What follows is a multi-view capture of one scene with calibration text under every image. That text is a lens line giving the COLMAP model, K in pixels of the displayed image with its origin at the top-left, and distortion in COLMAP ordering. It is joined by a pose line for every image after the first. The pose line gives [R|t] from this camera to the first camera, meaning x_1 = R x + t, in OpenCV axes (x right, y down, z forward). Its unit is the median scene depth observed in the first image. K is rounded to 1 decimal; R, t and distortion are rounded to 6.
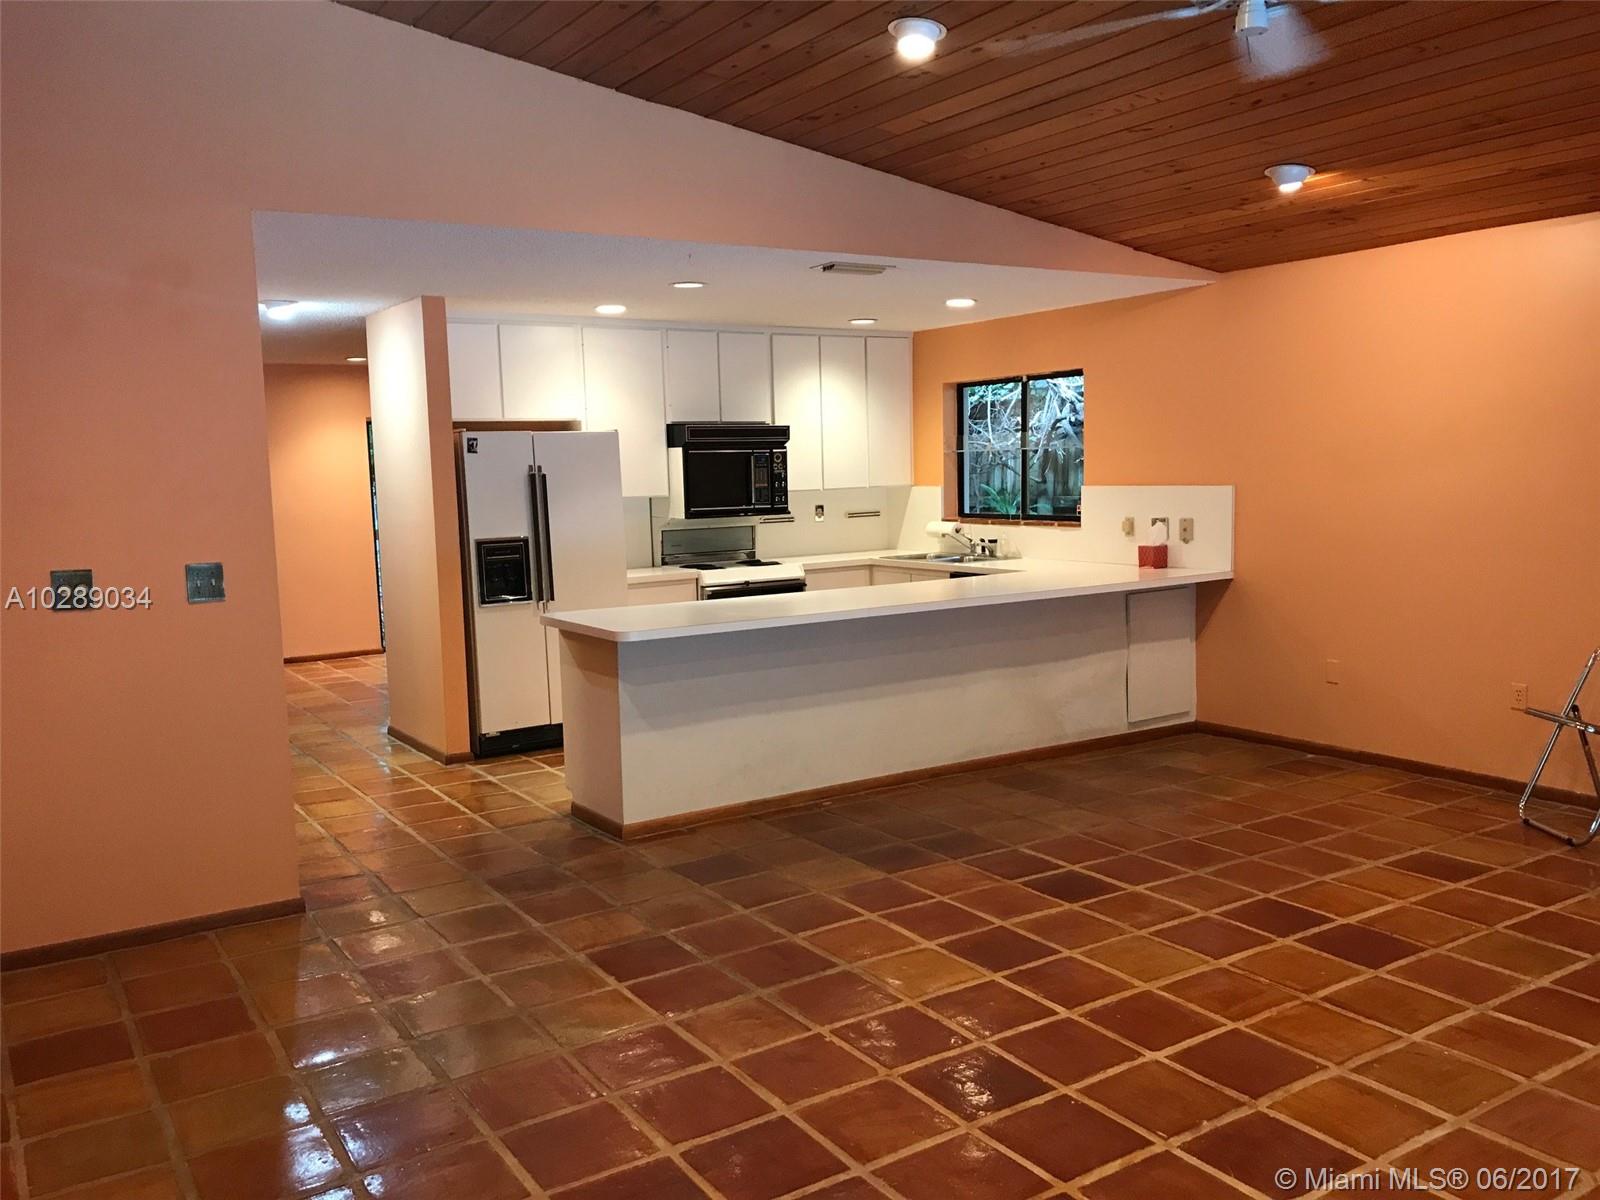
lens RADIAL K [[1316.2, 0, 794.3], [0, 1316.2, 594.5], [0, 0, 1]] dist [0.114383, -0.221497]
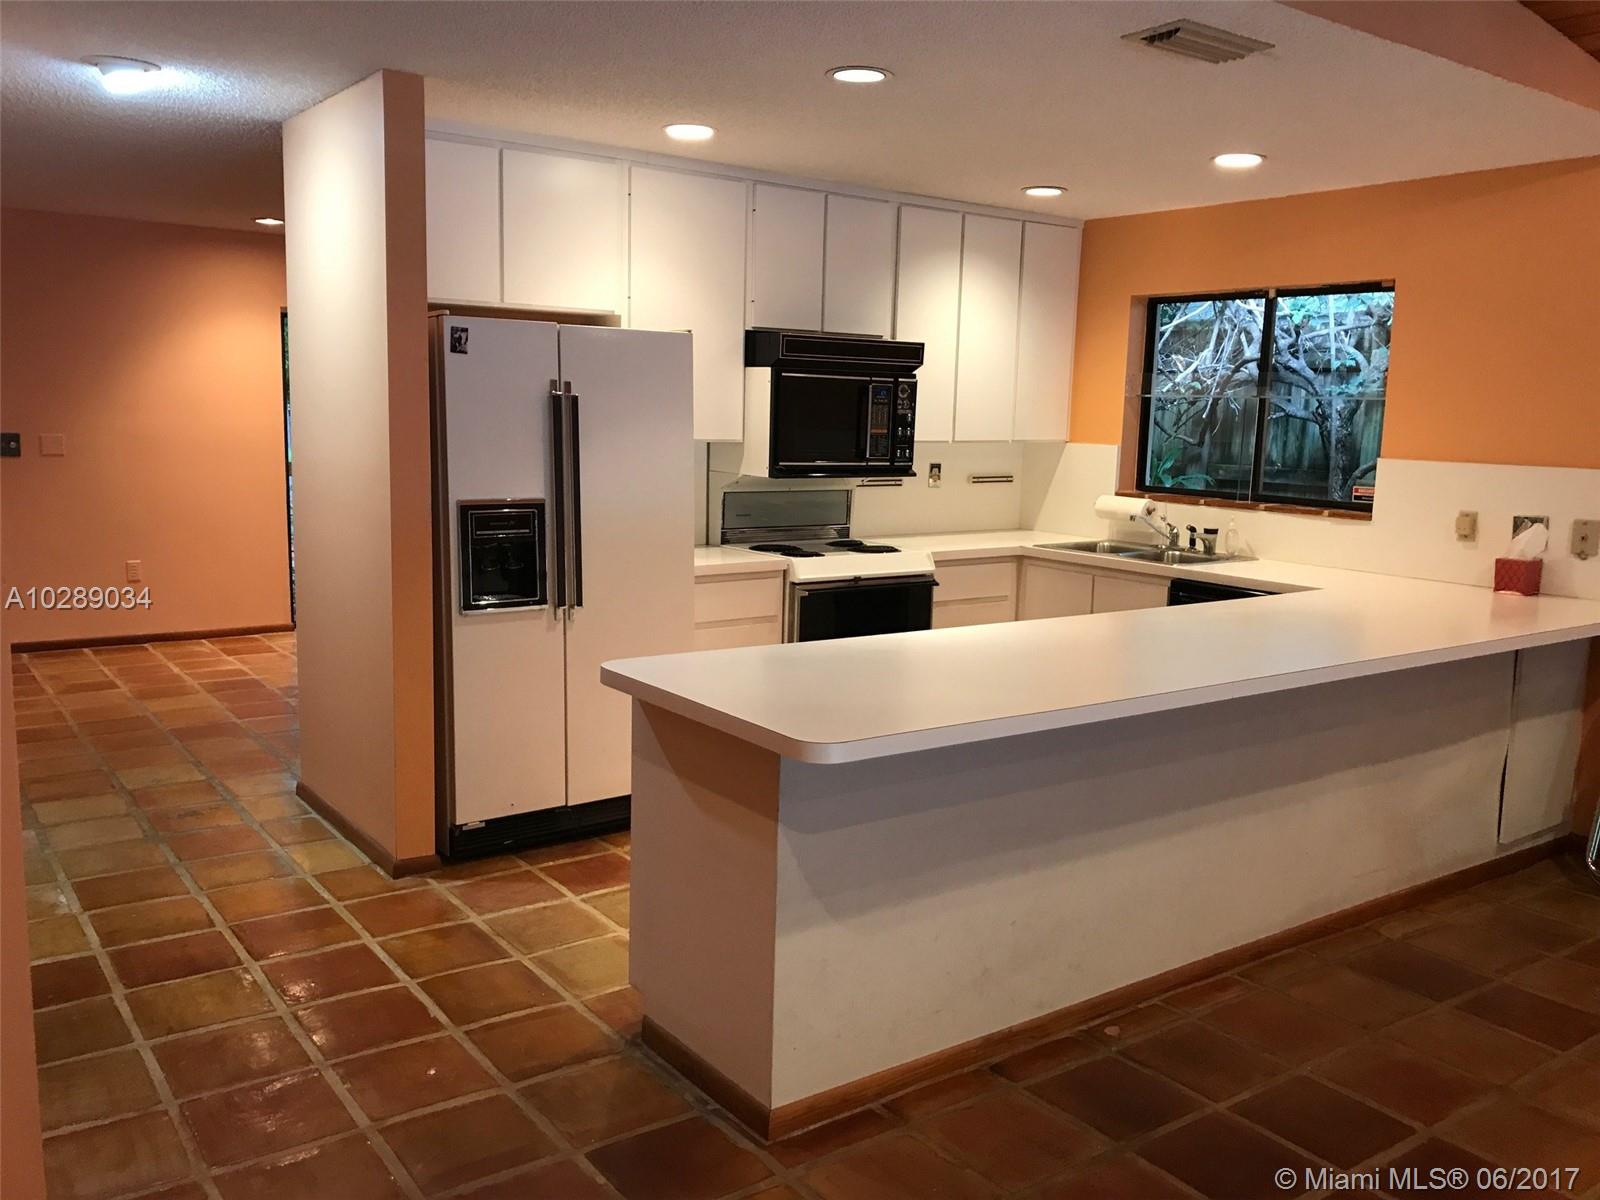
lens RADIAL K [[1358.8, 0, 800.0], [0, 1358.8, 600.0], [0, 0, 1]] dist [0.040646, -0.016826]
pose [[0.997388, 0.045880, 0.055785, -0.100025], [-0.048247, 0.997959, 0.041839, -0.025089], [-0.053751, -0.044421, 0.997566, 0.318363]]
